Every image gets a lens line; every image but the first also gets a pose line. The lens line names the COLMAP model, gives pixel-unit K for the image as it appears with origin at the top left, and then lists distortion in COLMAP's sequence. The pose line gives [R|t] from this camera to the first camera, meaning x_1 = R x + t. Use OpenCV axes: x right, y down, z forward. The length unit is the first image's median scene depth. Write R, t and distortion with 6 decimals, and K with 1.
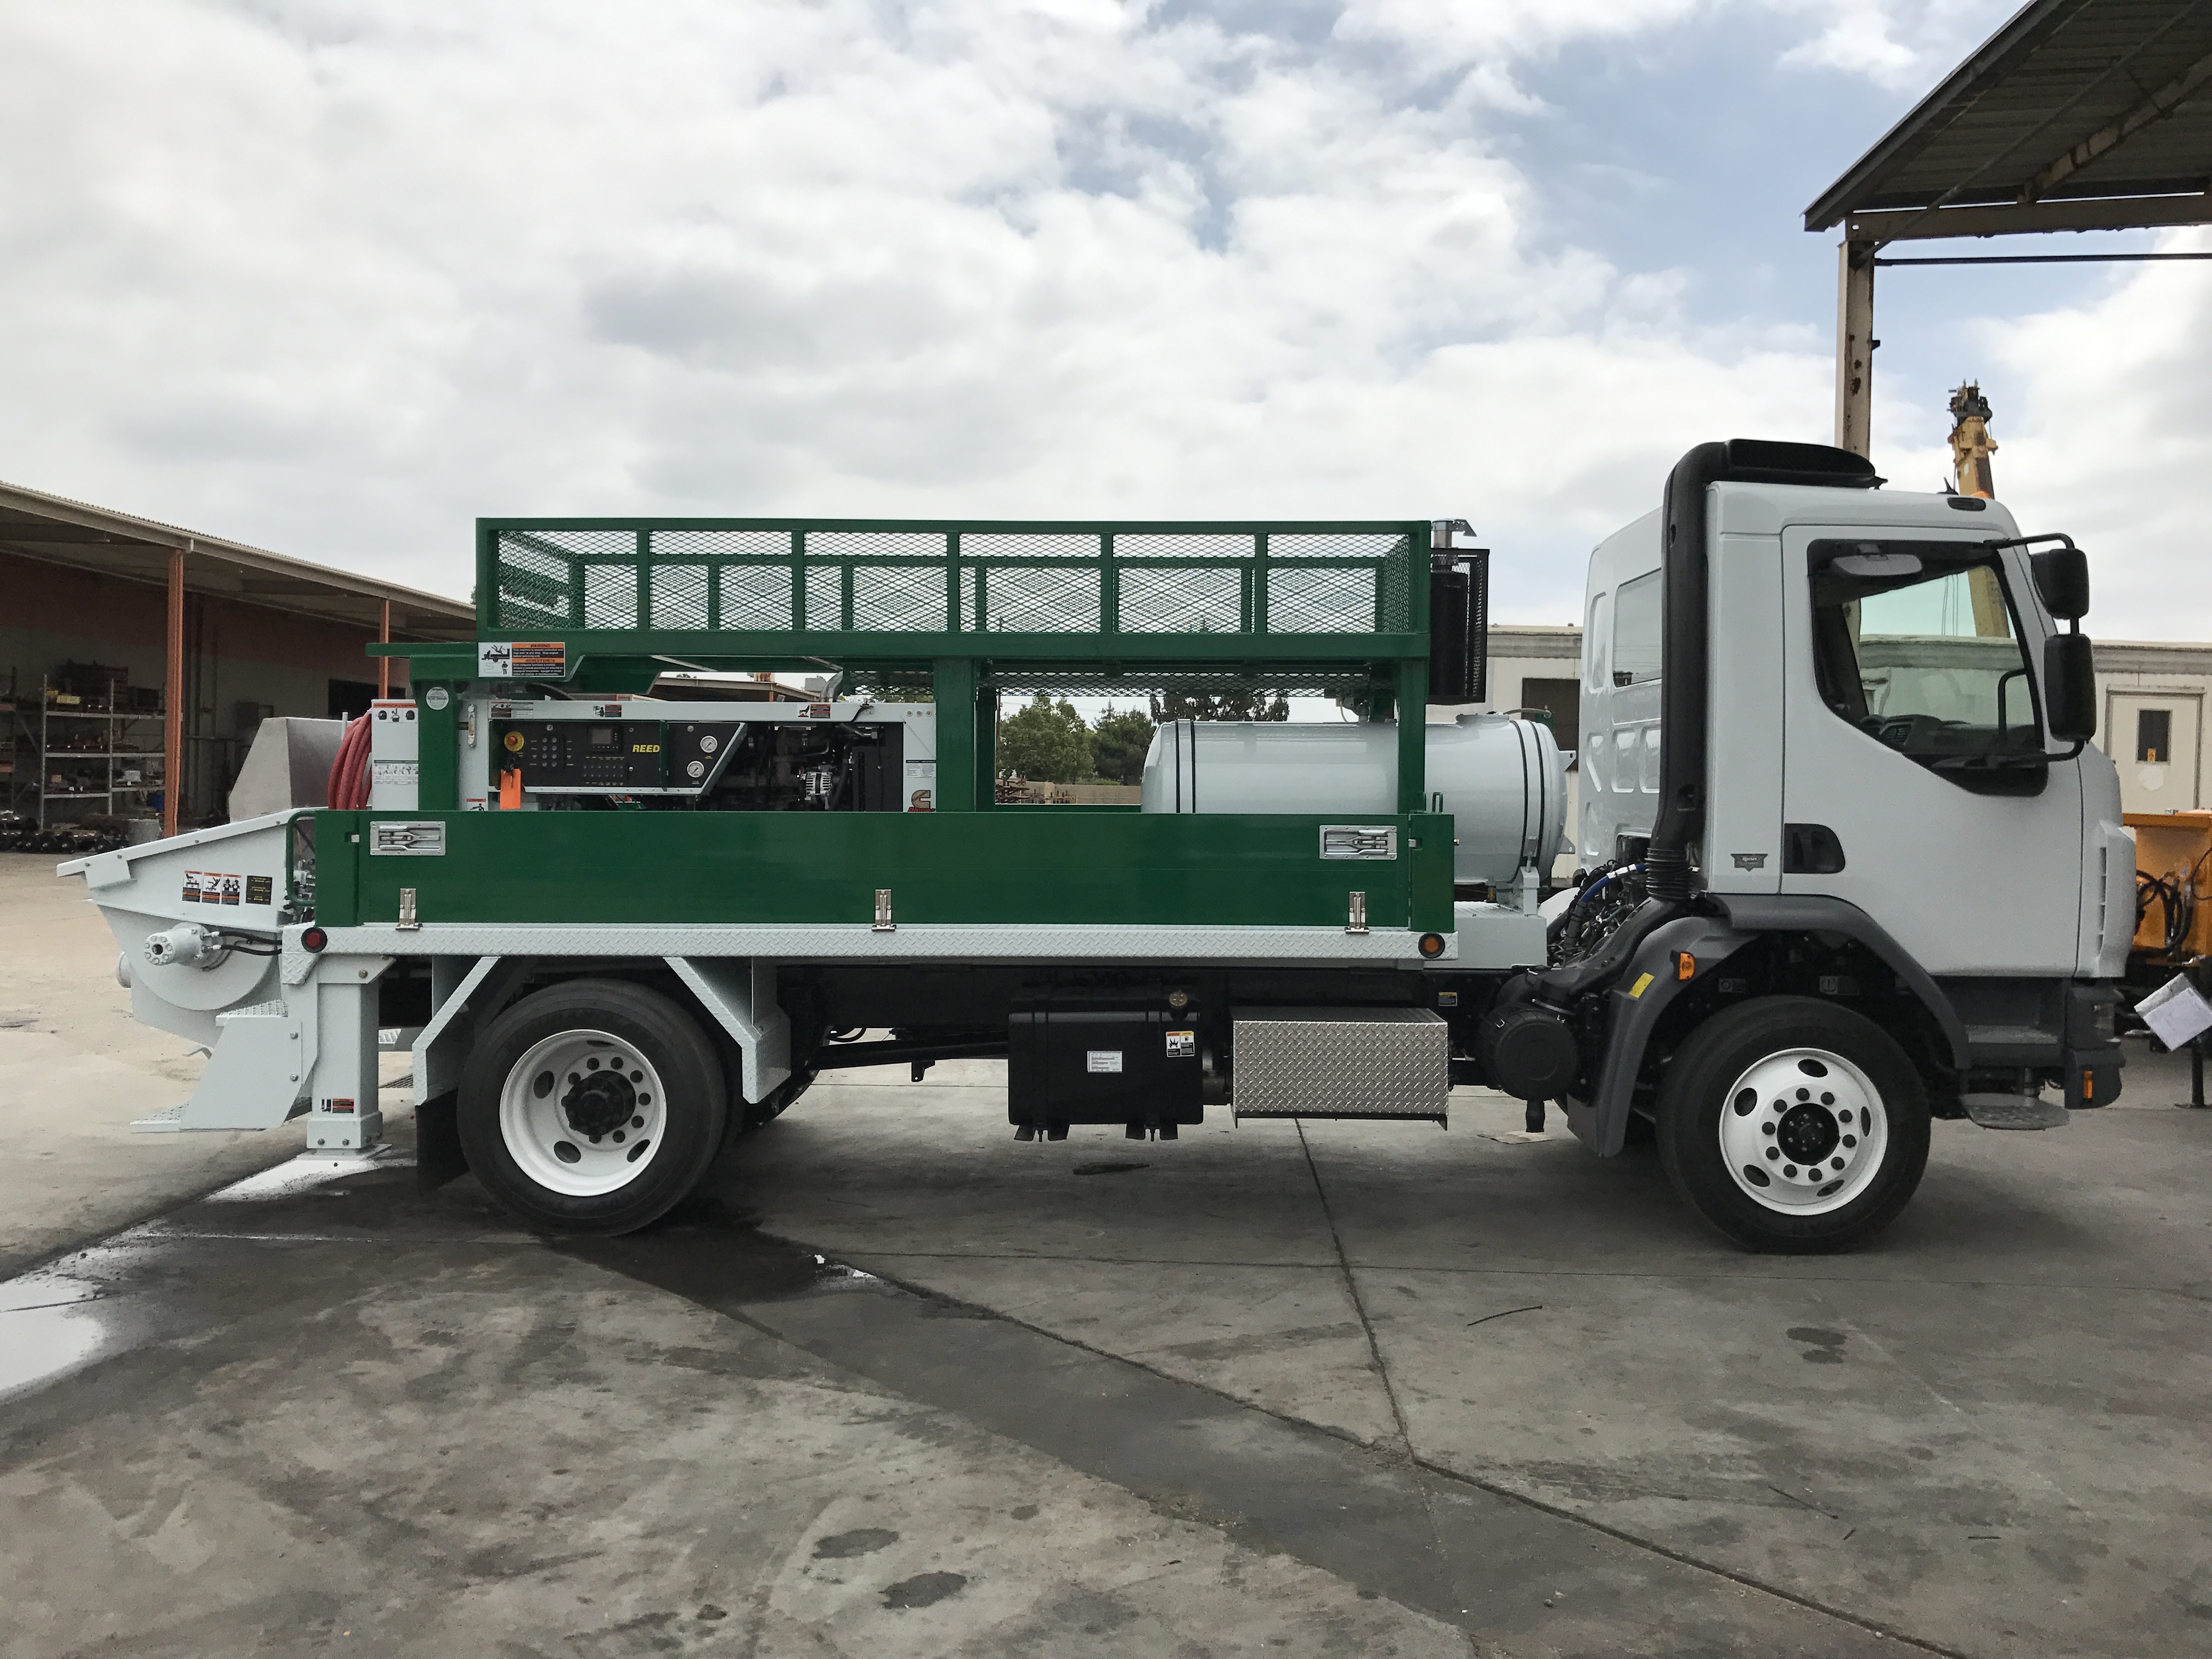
lens RADIAL K [[1807.5, 0, 1098.6], [0, 1807.5, 827.2], [0, 0, 1]] dist [0.011966, -0.003158]
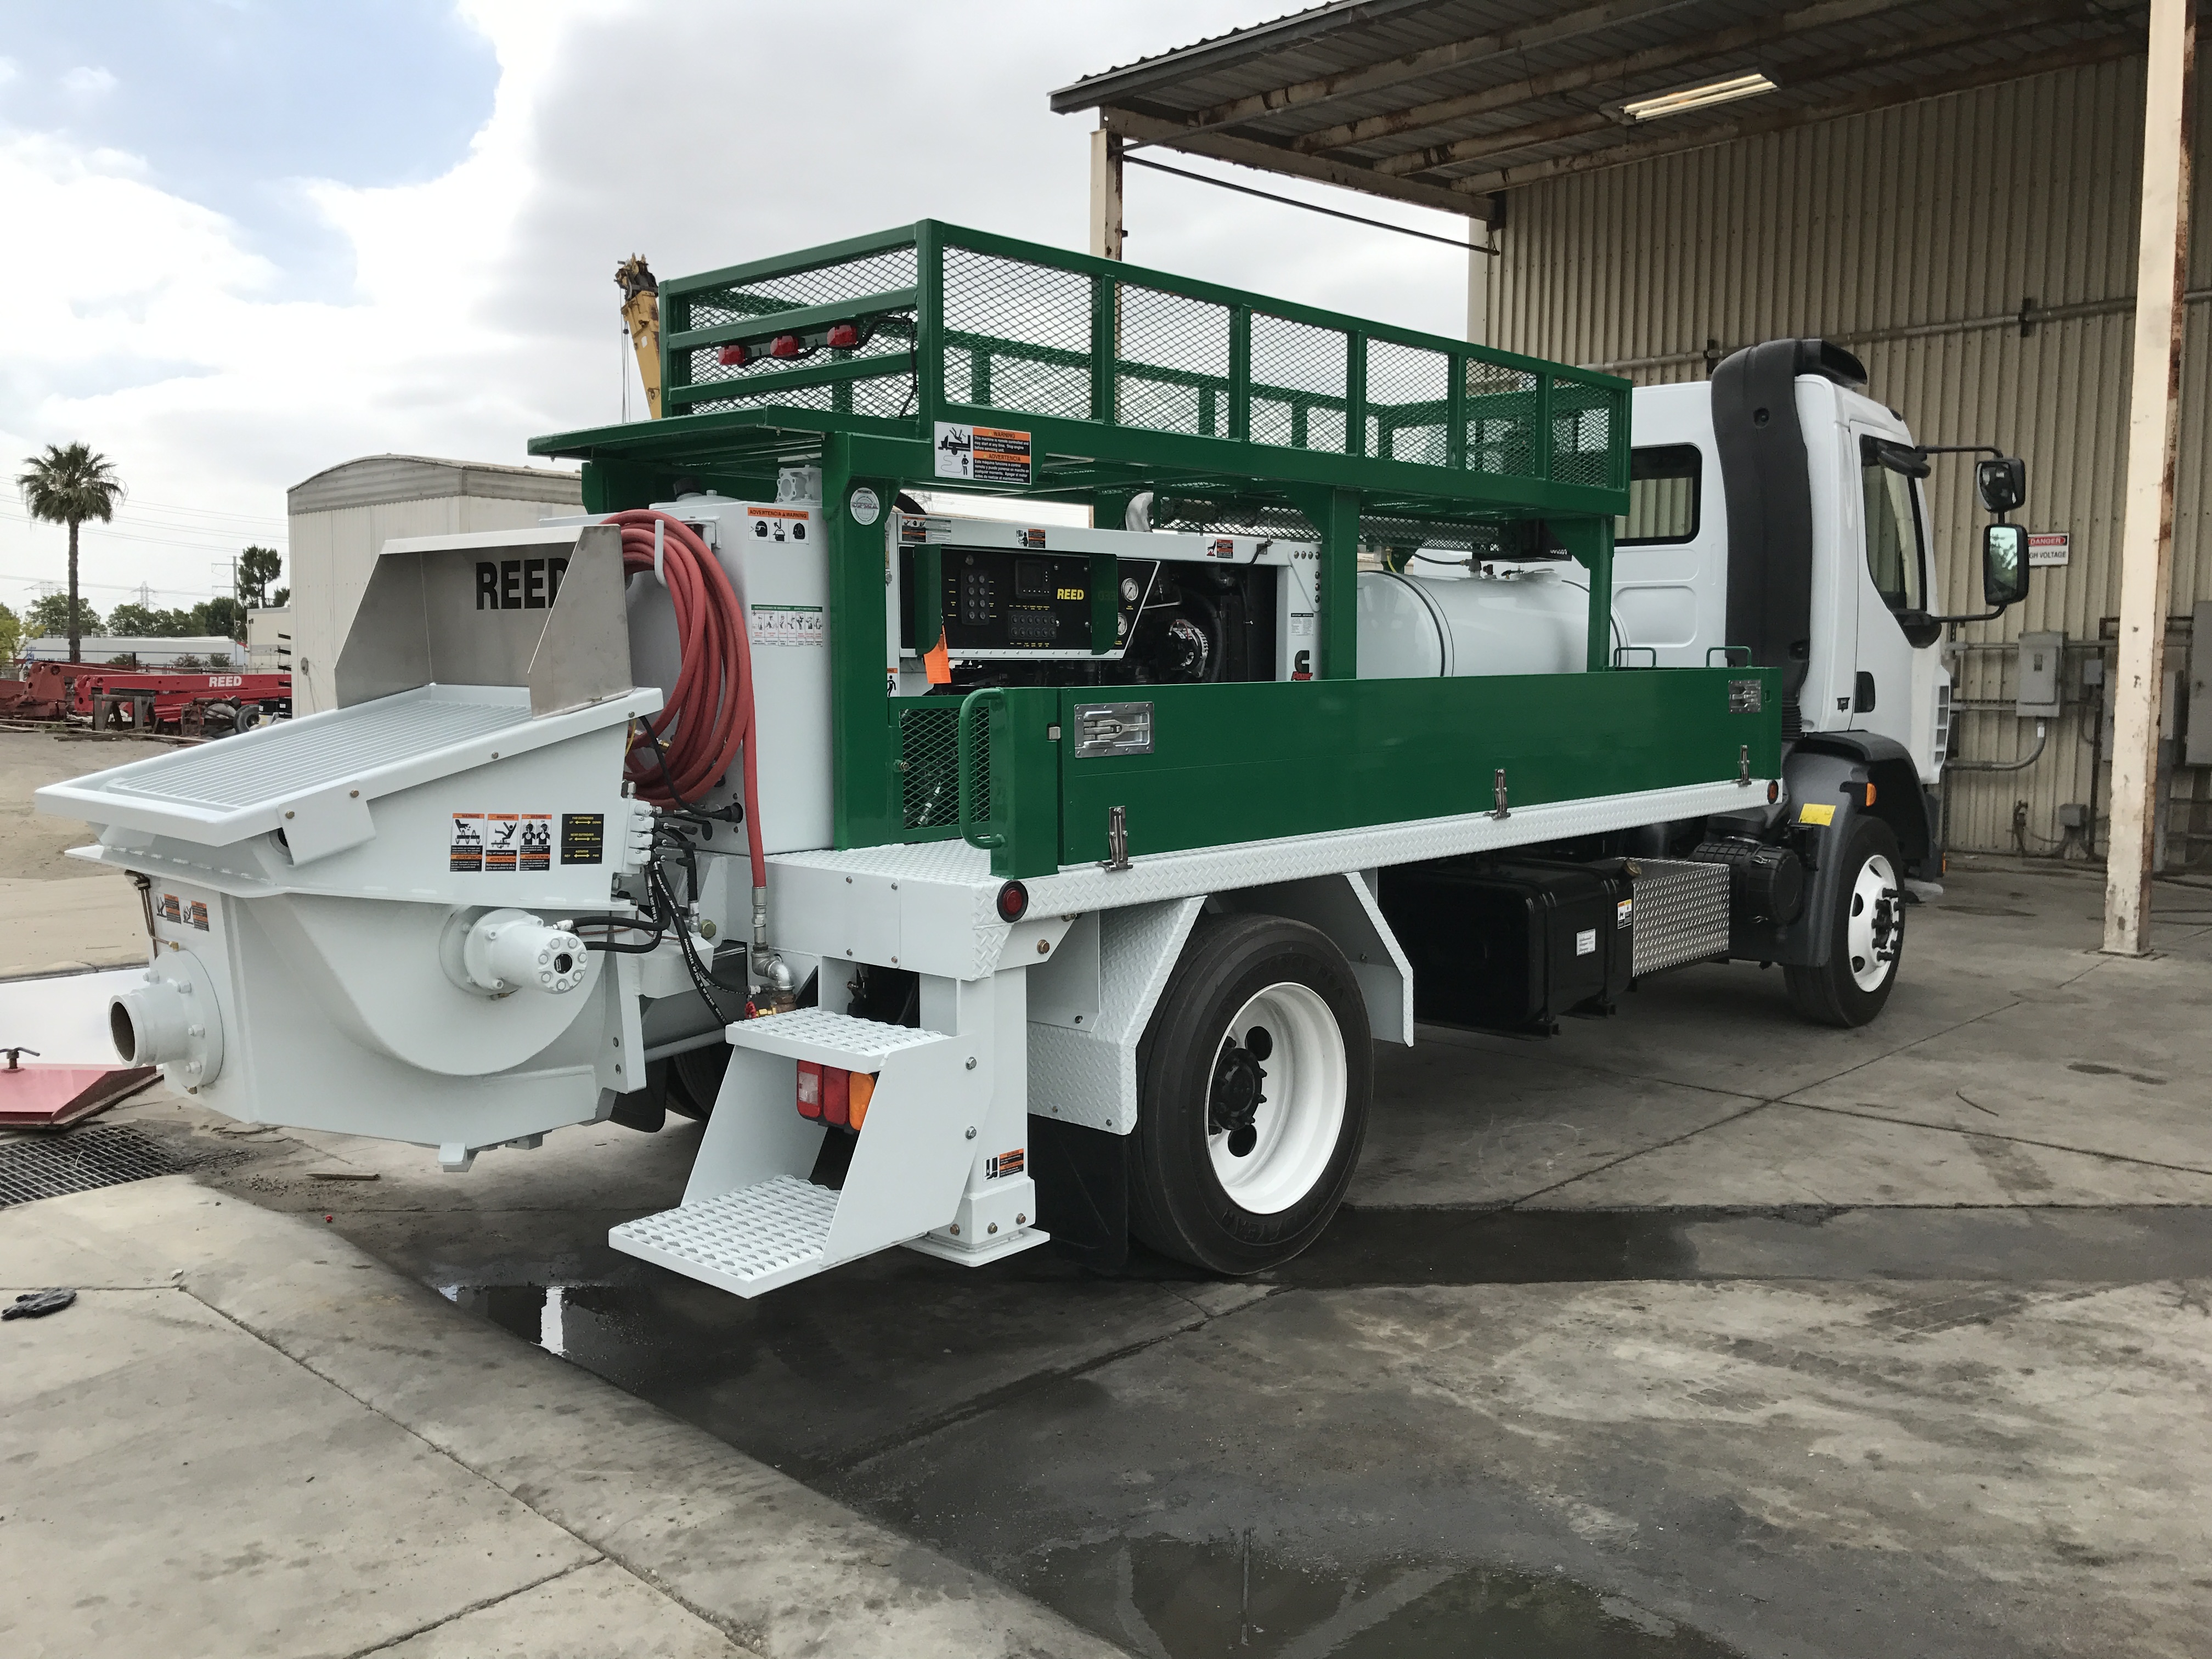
lens RADIAL K [[1807.5, 0, 1098.5], [0, 1807.5, 828.1], [0, 0, 1]] dist [0.011966, -0.003158]
pose [[0.664052, -0.079716, 0.743425, -1.042084], [0.022117, 0.995959, 0.087039, -0.018035], [-0.747359, -0.041356, 0.663132, 0.698371]]
